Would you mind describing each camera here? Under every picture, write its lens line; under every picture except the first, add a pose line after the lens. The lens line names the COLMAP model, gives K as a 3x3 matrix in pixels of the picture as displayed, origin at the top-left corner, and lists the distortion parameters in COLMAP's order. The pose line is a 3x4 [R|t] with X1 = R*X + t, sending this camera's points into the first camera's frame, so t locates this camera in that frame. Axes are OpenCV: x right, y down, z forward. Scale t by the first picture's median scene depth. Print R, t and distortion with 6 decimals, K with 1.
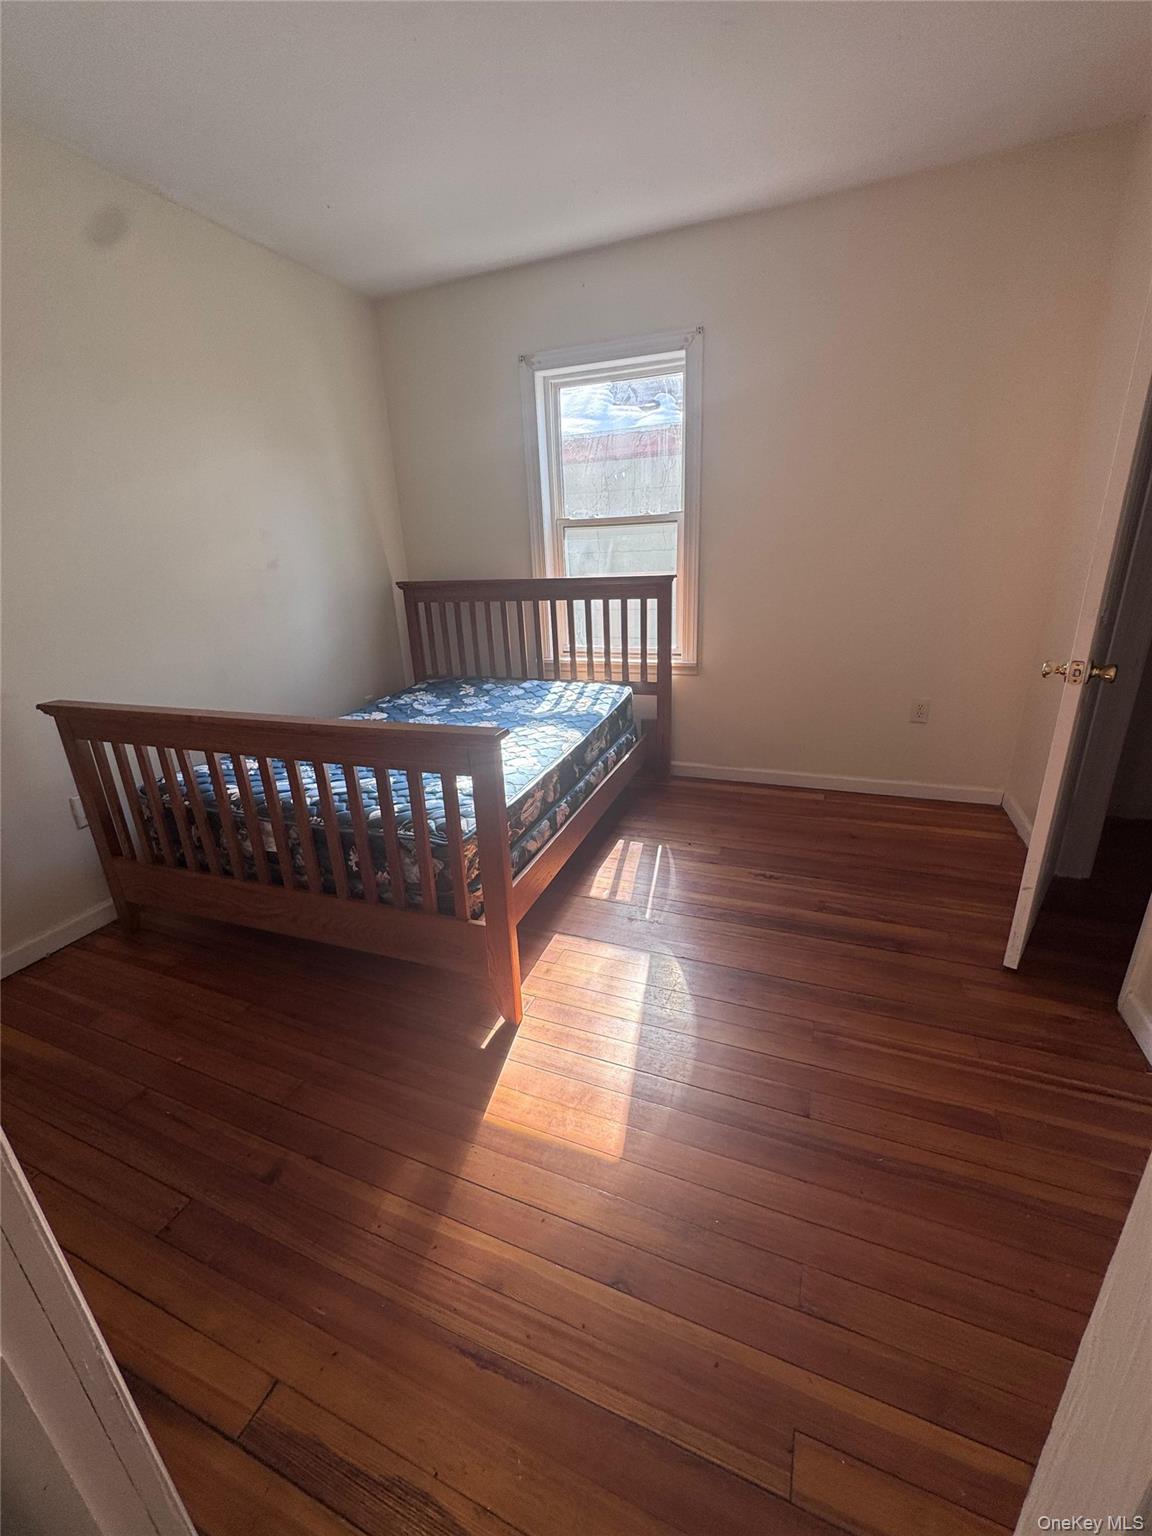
lens RADIAL K [[610.4, 0, 578.9], [0, 610.4, 767.8], [0, 0, 1]] dist [-0.002812, -0.000526]
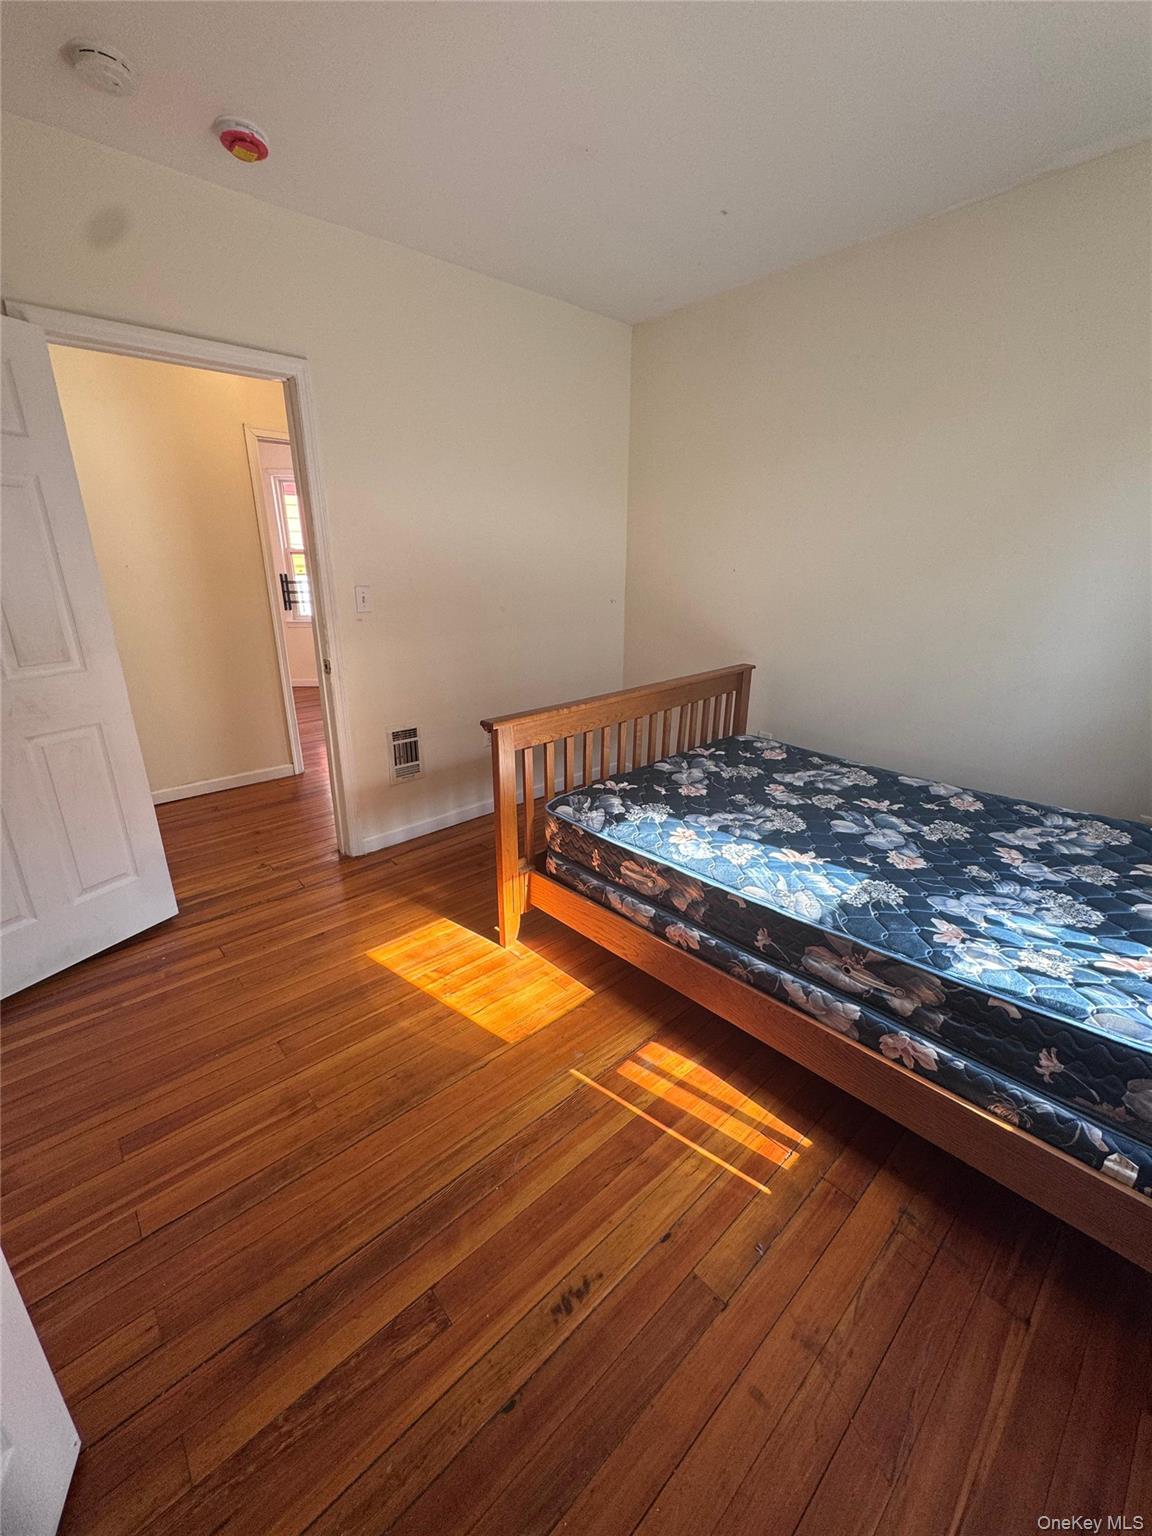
lens RADIAL K [[610.4, 0, 578.9], [0, 610.4, 767.8], [0, 0, 1]] dist [-0.002812, -0.000526]
pose [[-0.444148, 0.313108, -0.839461, 0.578499], [-0.282119, 0.840411, 0.462728, -0.398134], [0.850377, 0.442348, -0.284933, 0.956924]]
